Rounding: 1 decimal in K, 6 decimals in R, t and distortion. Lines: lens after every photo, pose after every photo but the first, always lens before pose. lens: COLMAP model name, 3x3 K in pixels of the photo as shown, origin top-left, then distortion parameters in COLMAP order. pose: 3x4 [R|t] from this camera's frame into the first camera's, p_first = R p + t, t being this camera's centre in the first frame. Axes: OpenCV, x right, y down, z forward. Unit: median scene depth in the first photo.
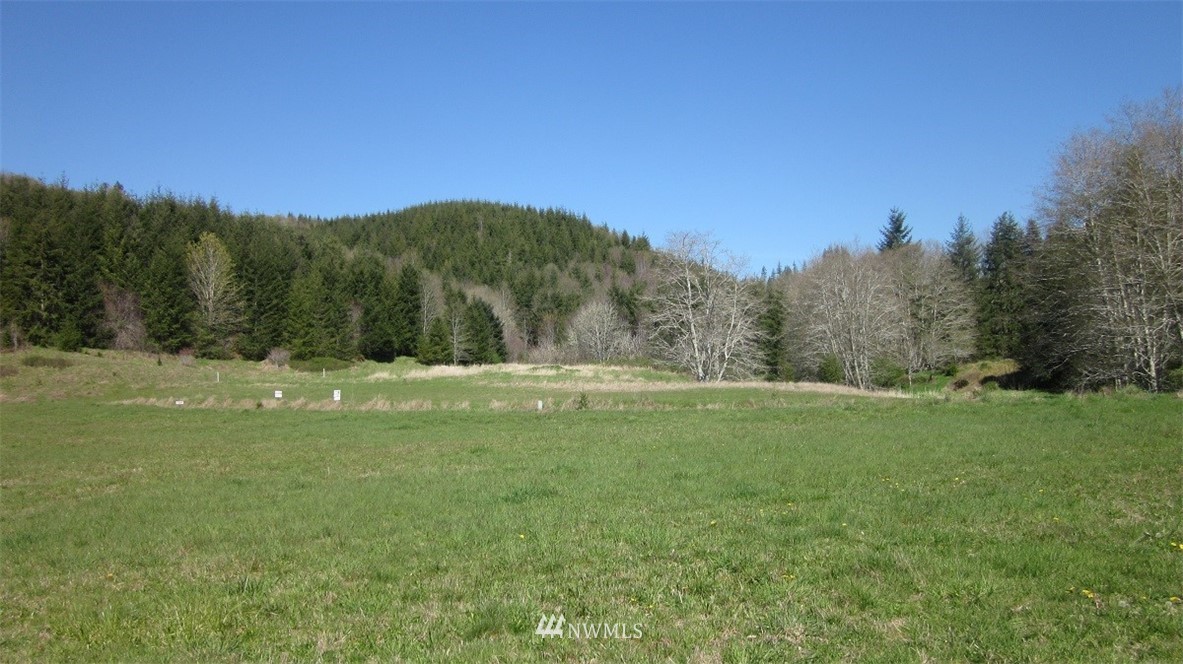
lens RADIAL K [[979.9, 0, 592.8], [0, 979.9, 326.5], [0, 0, 1]] dist [-0.041246, 0.022912]
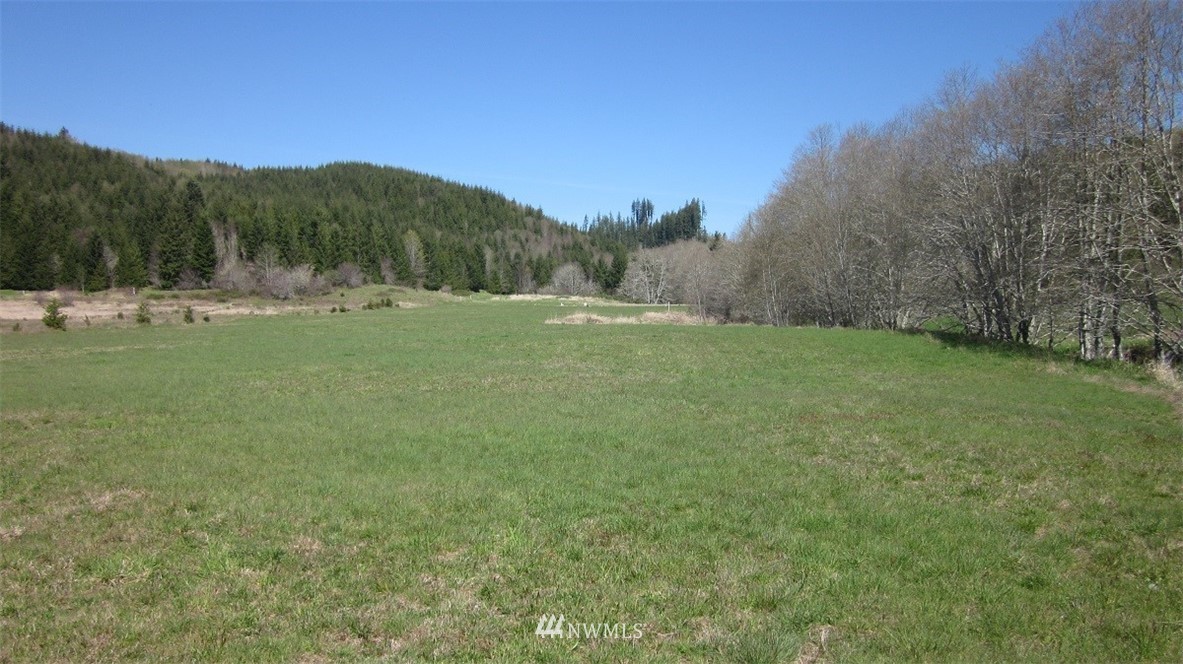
lens RADIAL K [[979.9, 0, 590.5], [0, 979.9, 332.3], [0, 0, 1]] dist [-0.041246, 0.022912]
pose [[0.977312, 0.018643, 0.210981, -0.439939], [-0.035020, 0.996631, 0.074158, -0.043591], [-0.208887, -0.079864, 0.974673, -1.141542]]
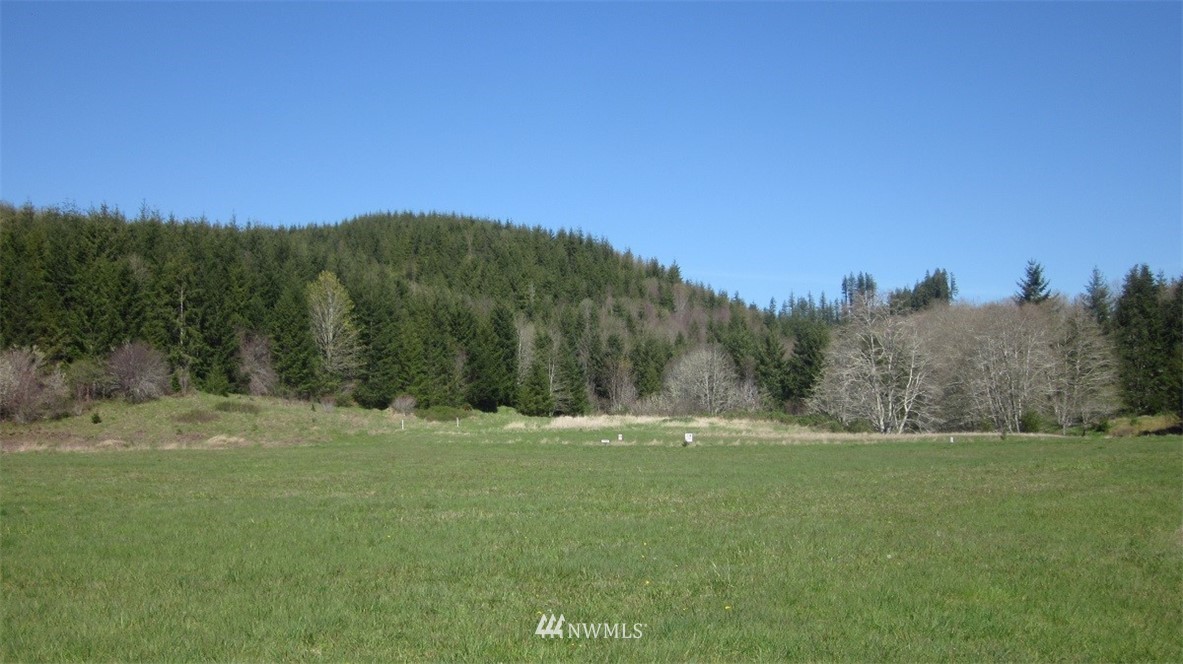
lens RADIAL K [[1308.6, 0, 591.5], [0, 1308.6, 328.3], [0, 0, 1]] dist [-0.088562, 0.000000]
pose [[0.998113, 0.016283, 0.059207, -0.203663], [-0.014423, 0.999393, -0.031702, -0.005365], [-0.059687, 0.030788, 0.997742, -0.262036]]
